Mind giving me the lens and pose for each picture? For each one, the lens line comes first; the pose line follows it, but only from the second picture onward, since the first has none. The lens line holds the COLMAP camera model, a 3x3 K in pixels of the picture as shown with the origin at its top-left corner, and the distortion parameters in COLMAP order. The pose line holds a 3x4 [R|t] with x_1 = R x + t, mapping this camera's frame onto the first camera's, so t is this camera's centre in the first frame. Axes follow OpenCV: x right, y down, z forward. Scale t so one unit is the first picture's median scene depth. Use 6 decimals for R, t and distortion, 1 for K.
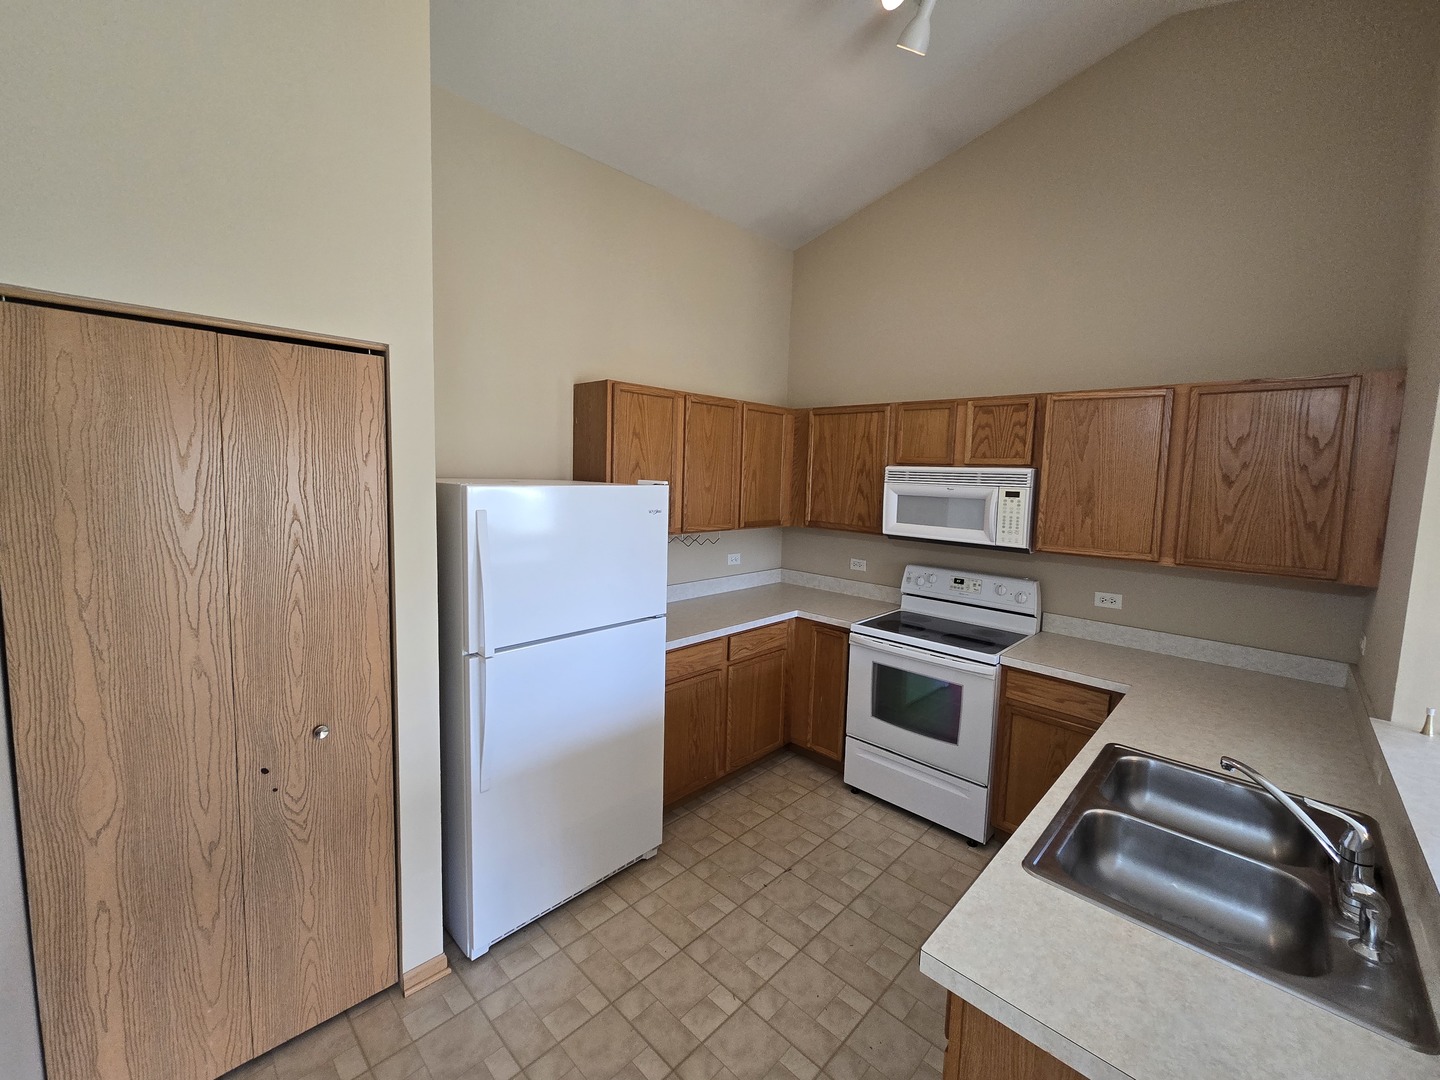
lens RADIAL K [[590.4, 0, 727.4], [0, 590.4, 534.3], [0, 0, 1]] dist [-0.000760, -0.000317]
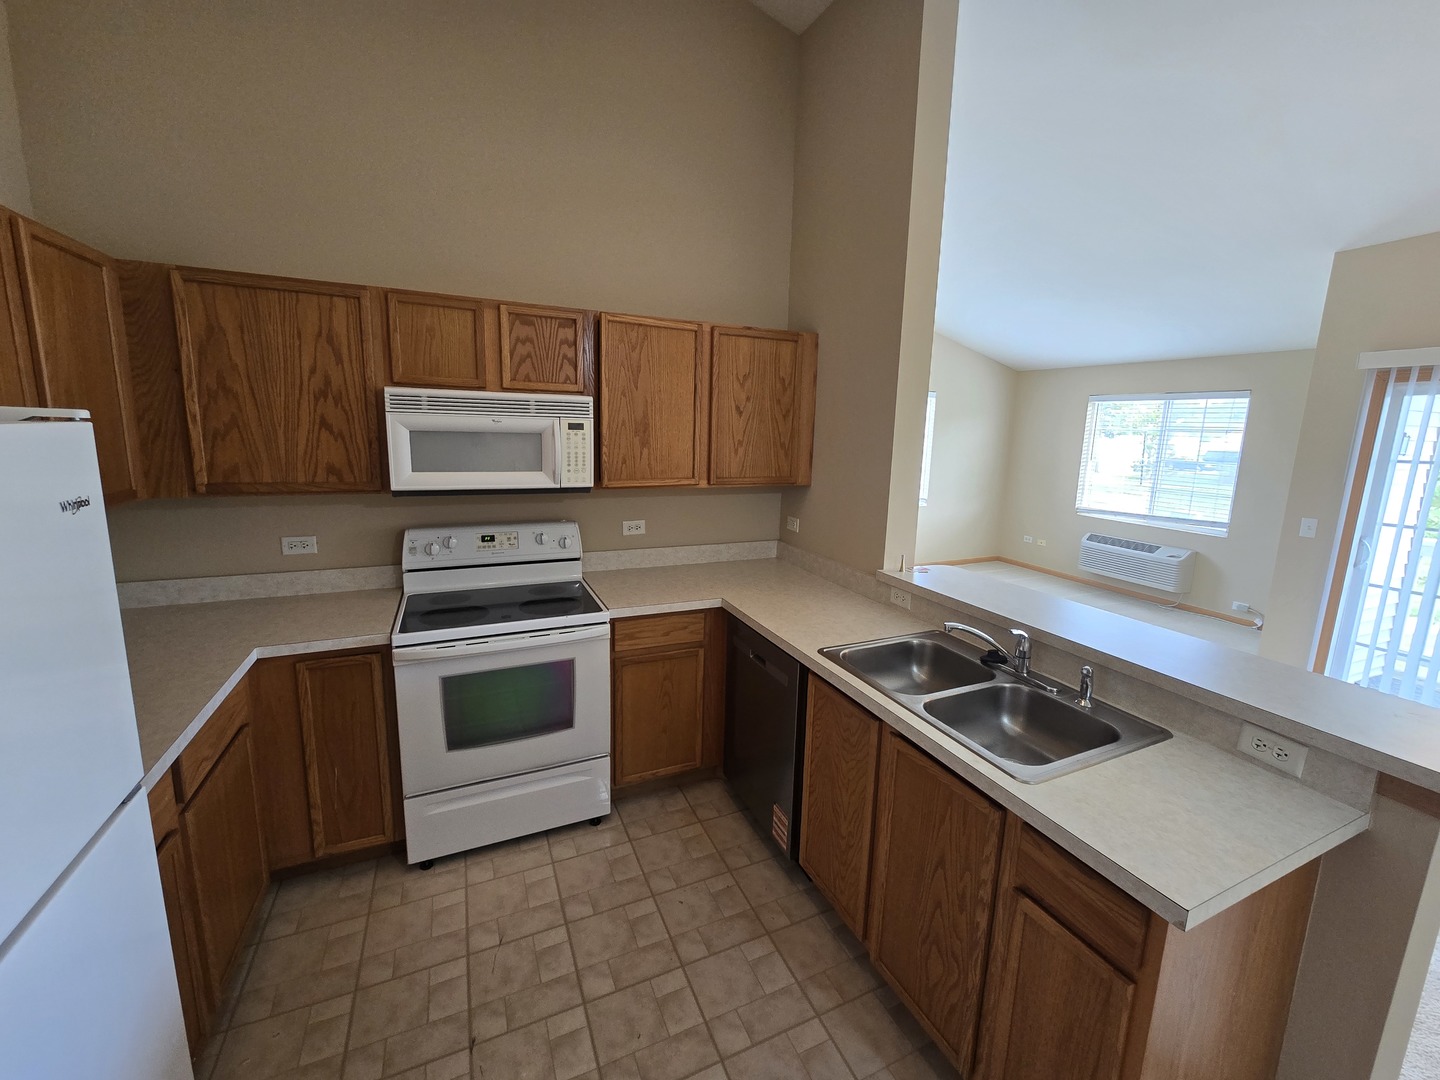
lens RADIAL K [[590.4, 0, 724.3], [0, 590.4, 528.2], [0, 0, 1]] dist [-0.000760, -0.000317]
pose [[0.366984, -0.179456, 0.912753, -0.242893], [0.079937, 0.983669, 0.161259, -0.041621], [-0.926786, 0.013784, 0.375336, 0.461012]]
